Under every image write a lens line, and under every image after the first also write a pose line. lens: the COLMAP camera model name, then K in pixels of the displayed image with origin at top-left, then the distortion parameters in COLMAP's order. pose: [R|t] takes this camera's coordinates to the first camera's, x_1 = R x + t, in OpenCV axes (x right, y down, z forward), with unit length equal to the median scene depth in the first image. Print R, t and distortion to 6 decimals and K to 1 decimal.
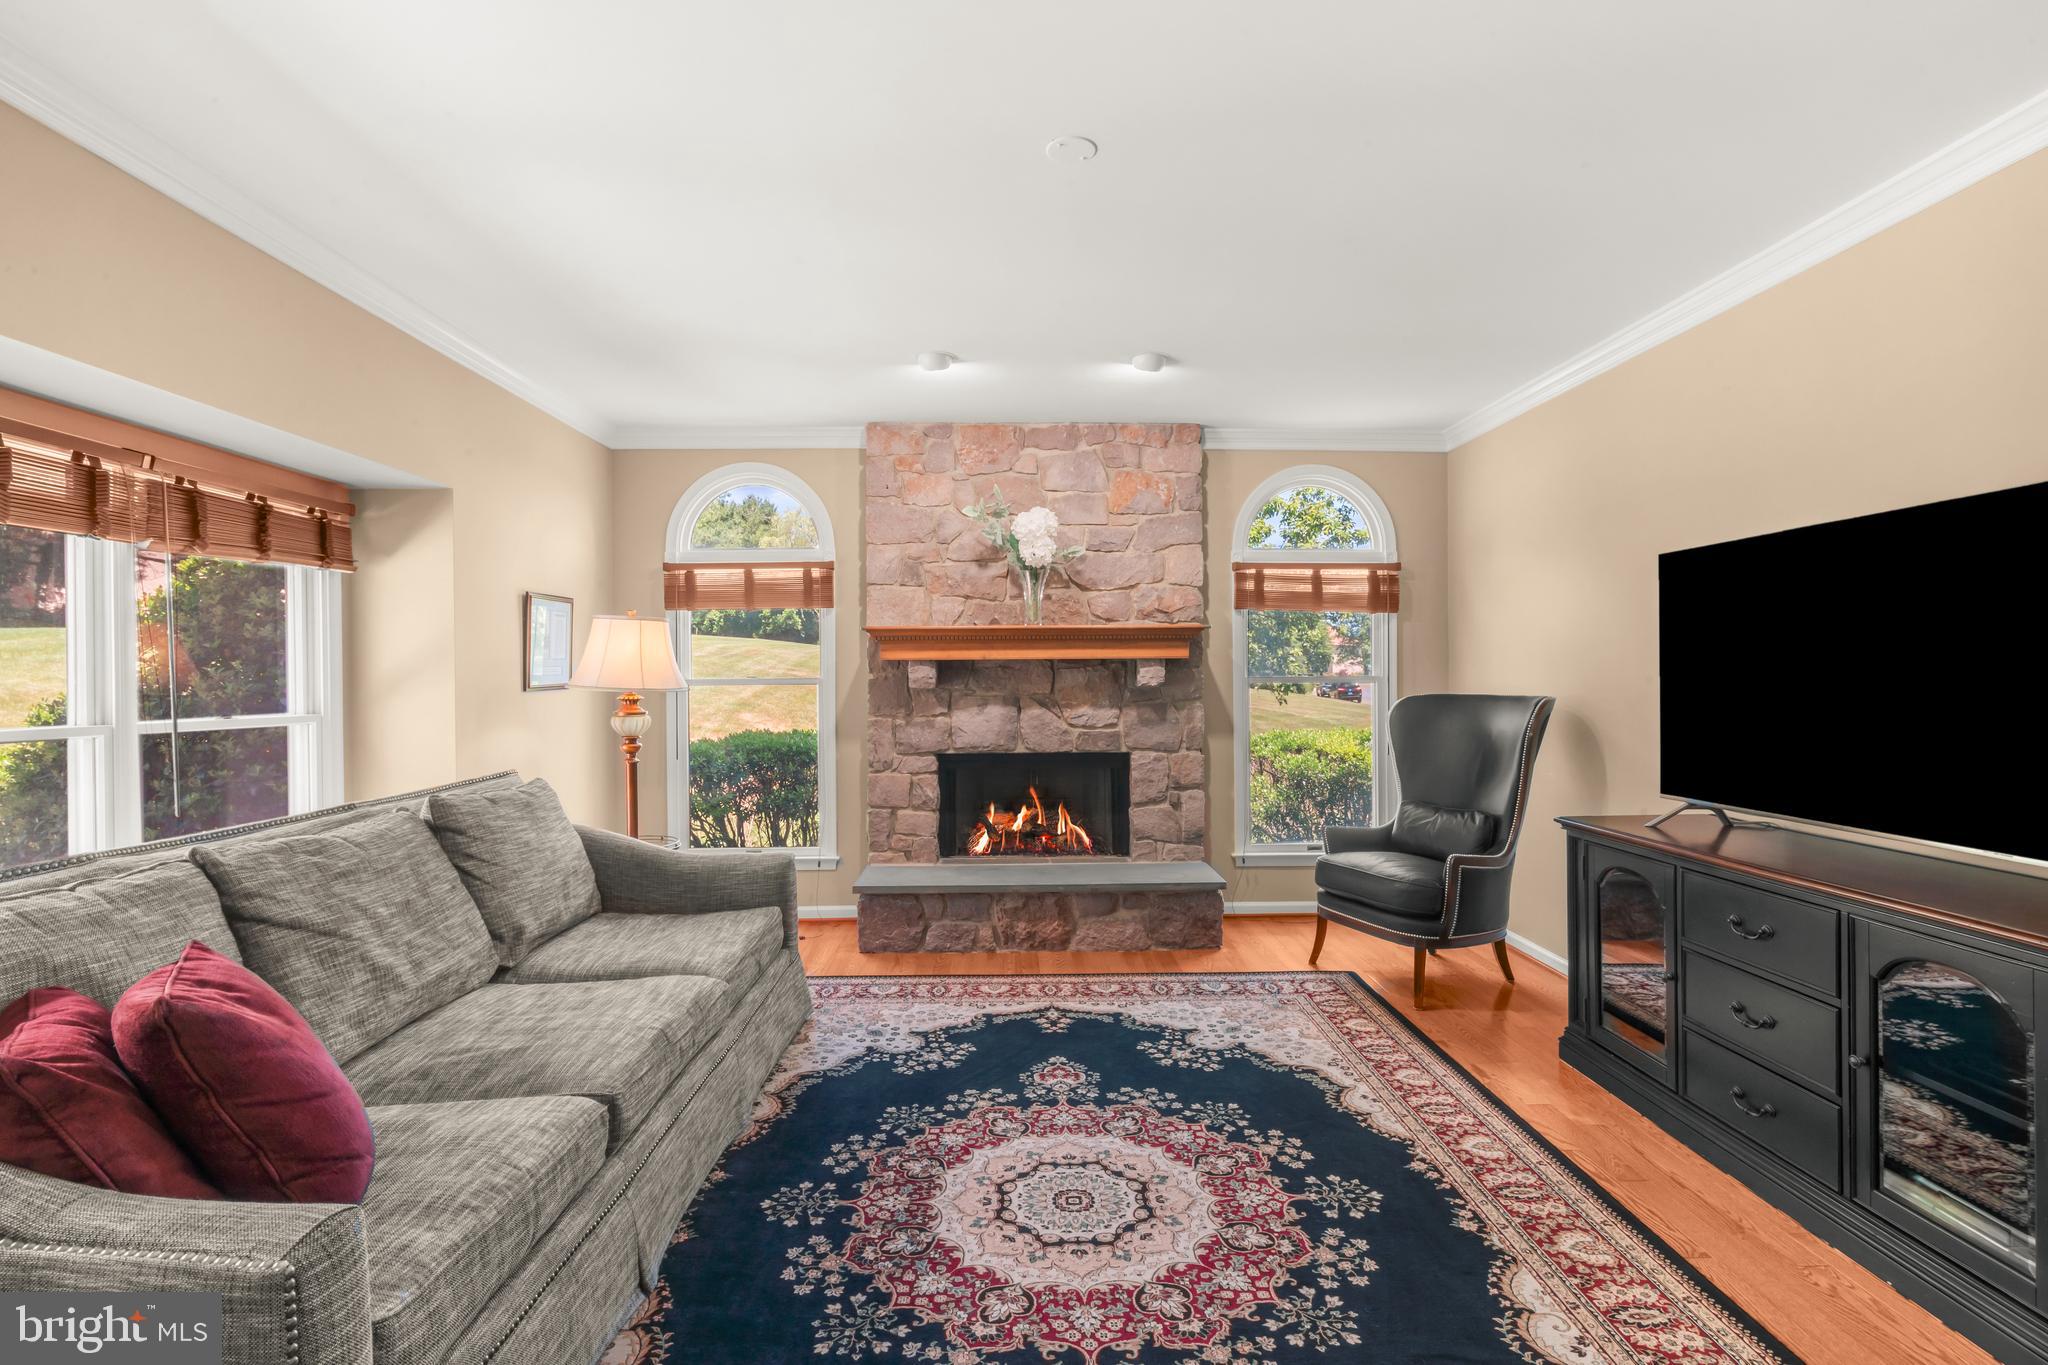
lens RADIAL K [[955.4, 0, 1028.0], [0, 955.4, 681.7], [0, 0, 1]] dist [-0.005474, 0.001981]
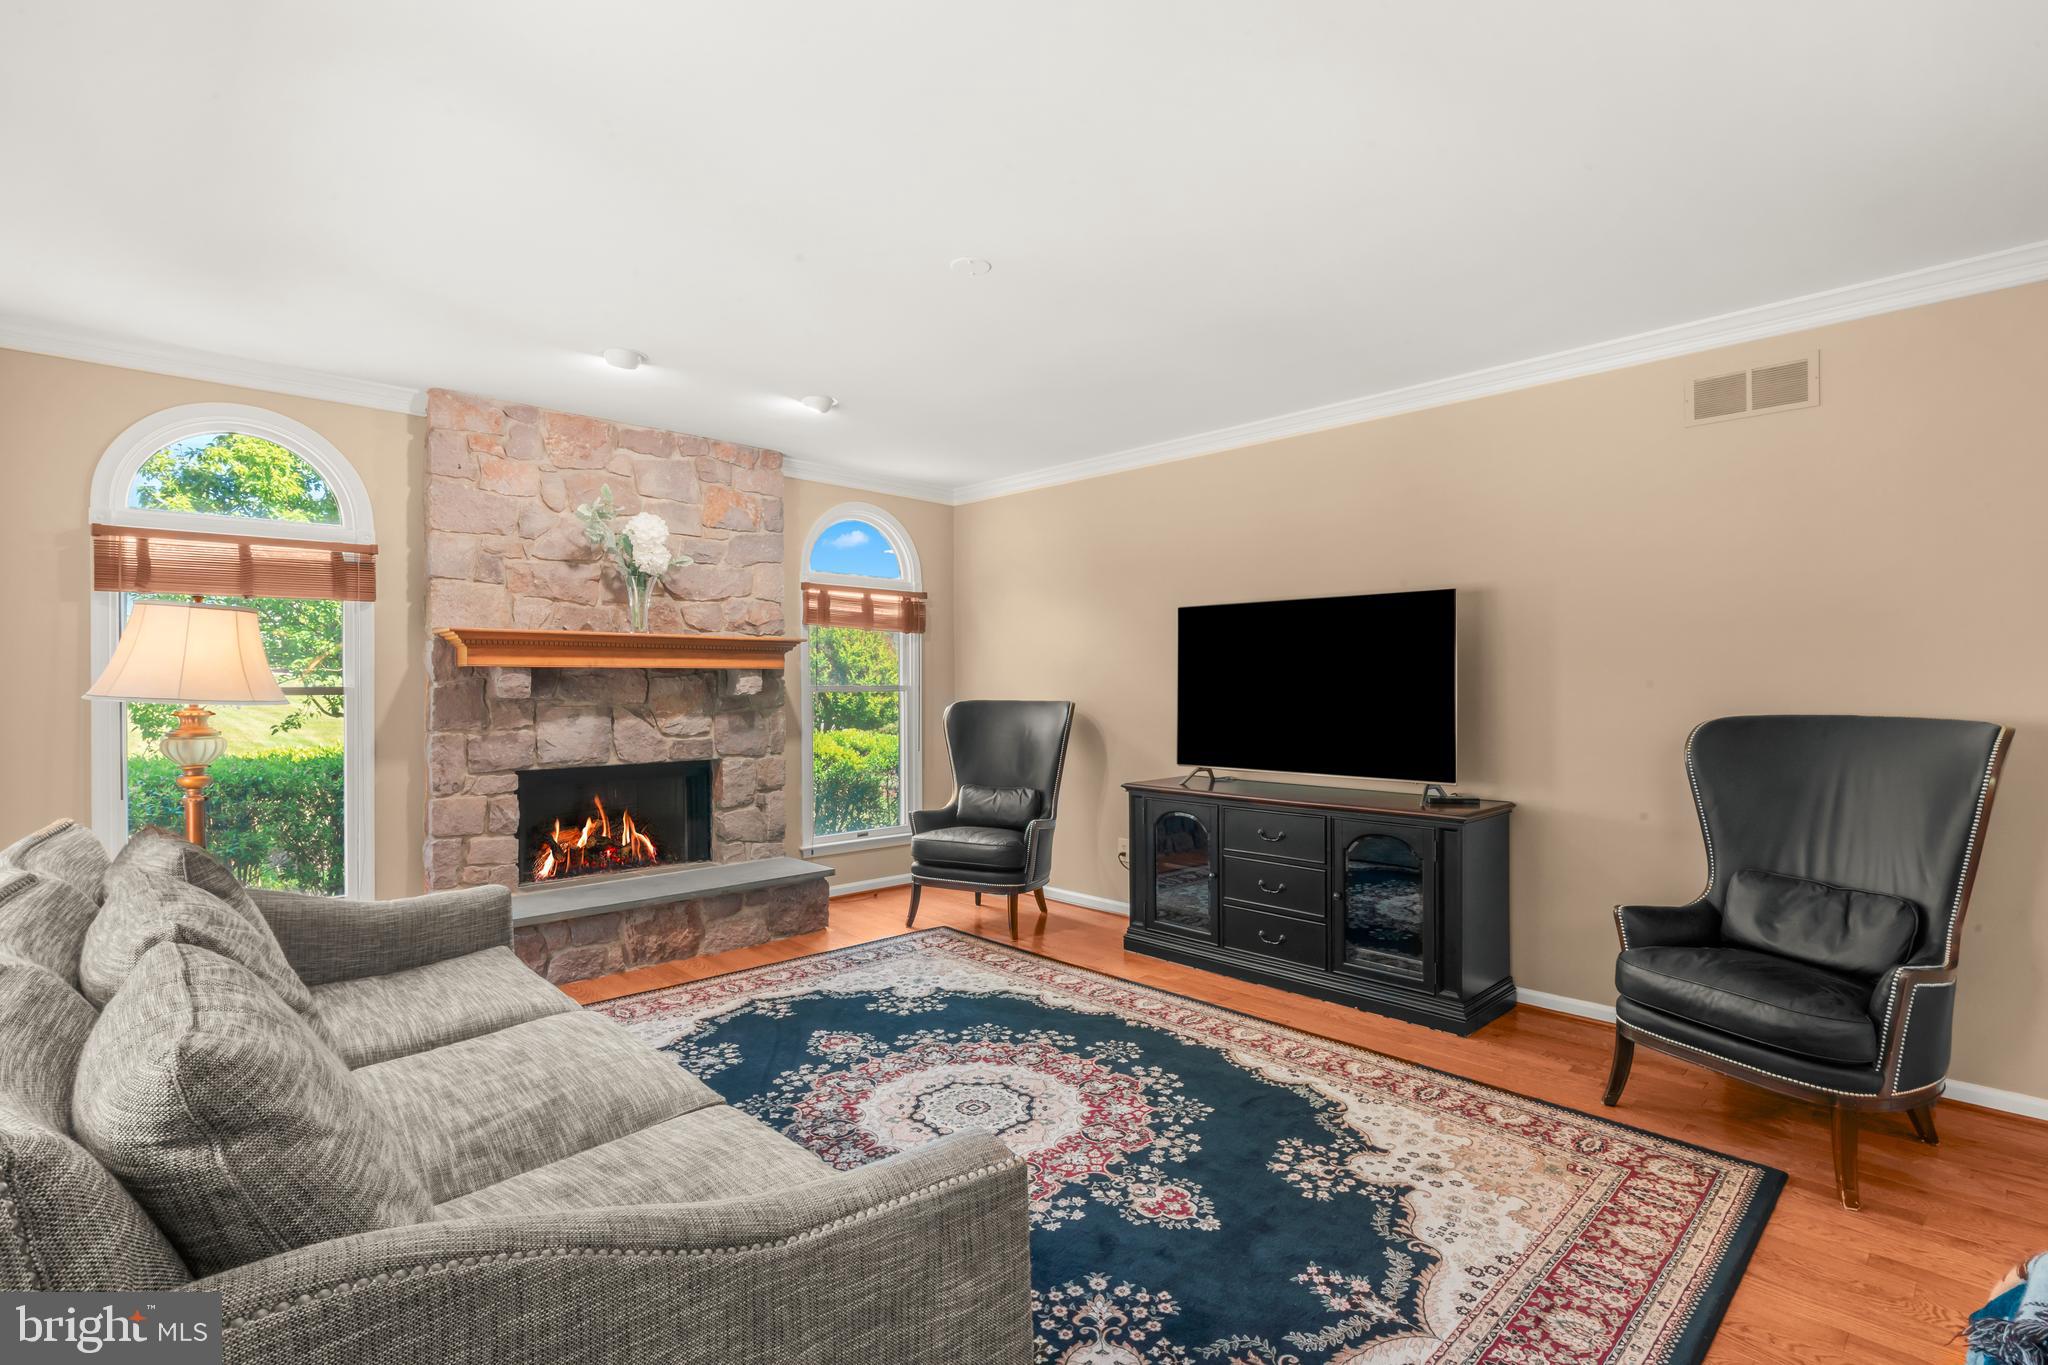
lens RADIAL K [[955.4, 0, 1028.7], [0, 955.4, 685.7], [0, 0, 1]] dist [-0.005474, 0.001981]
pose [[0.740204, 0.002585, 0.672377, -0.380385], [-0.000380, 0.999994, -0.003427, -0.002188], [-0.672382, 0.002281, 0.740201, 0.012633]]
